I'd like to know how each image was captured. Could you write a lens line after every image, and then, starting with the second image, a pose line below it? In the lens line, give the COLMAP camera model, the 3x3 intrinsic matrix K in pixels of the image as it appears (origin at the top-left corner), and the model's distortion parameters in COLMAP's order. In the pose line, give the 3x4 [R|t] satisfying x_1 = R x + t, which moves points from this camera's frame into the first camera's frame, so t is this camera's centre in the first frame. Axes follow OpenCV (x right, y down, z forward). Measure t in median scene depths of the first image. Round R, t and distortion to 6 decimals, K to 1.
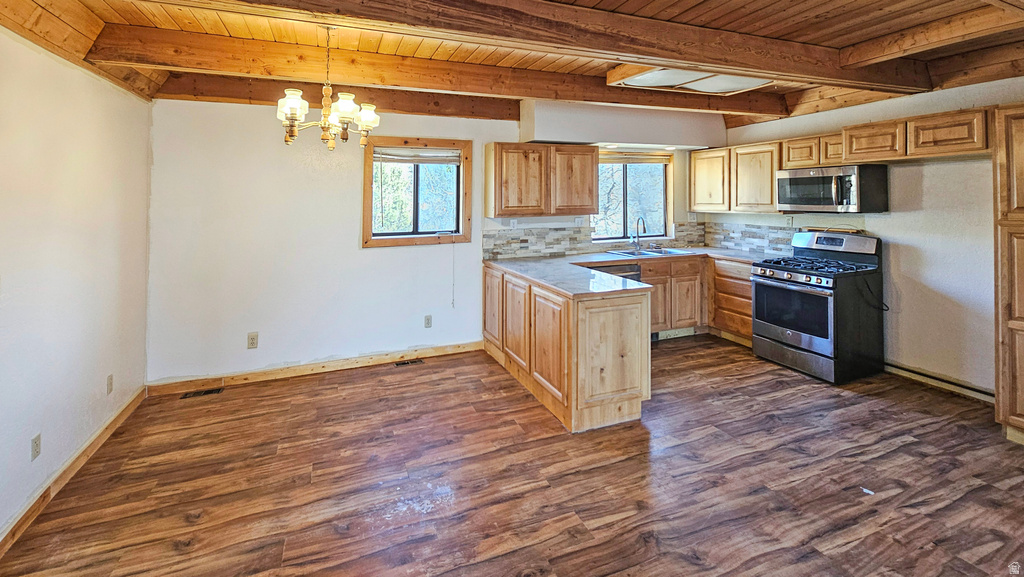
lens RADIAL K [[442.2, 0, 524.5], [0, 442.2, 194.1], [0, 0, 1]] dist [0.001711, -0.000456]
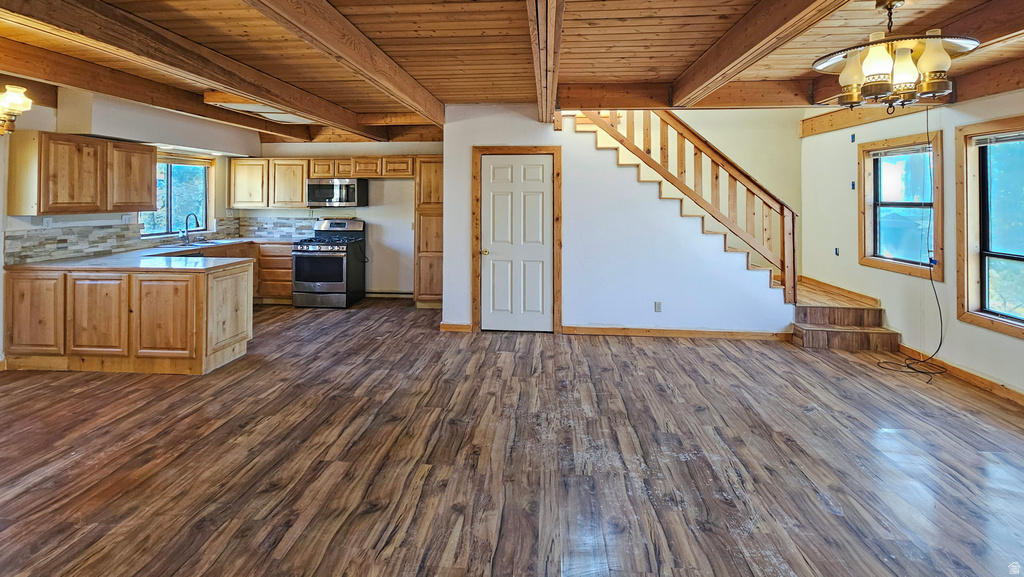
lens RADIAL K [[442.2, 0, 498.5], [0, 442.2, 203.2], [0, 0, 1]] dist [0.001711, -0.000456]
pose [[0.472317, 0.002383, 0.881426, -0.482362], [-0.016011, 0.999855, 0.005876, 0.010398], [-0.881284, -0.016888, 0.472286, -0.283923]]
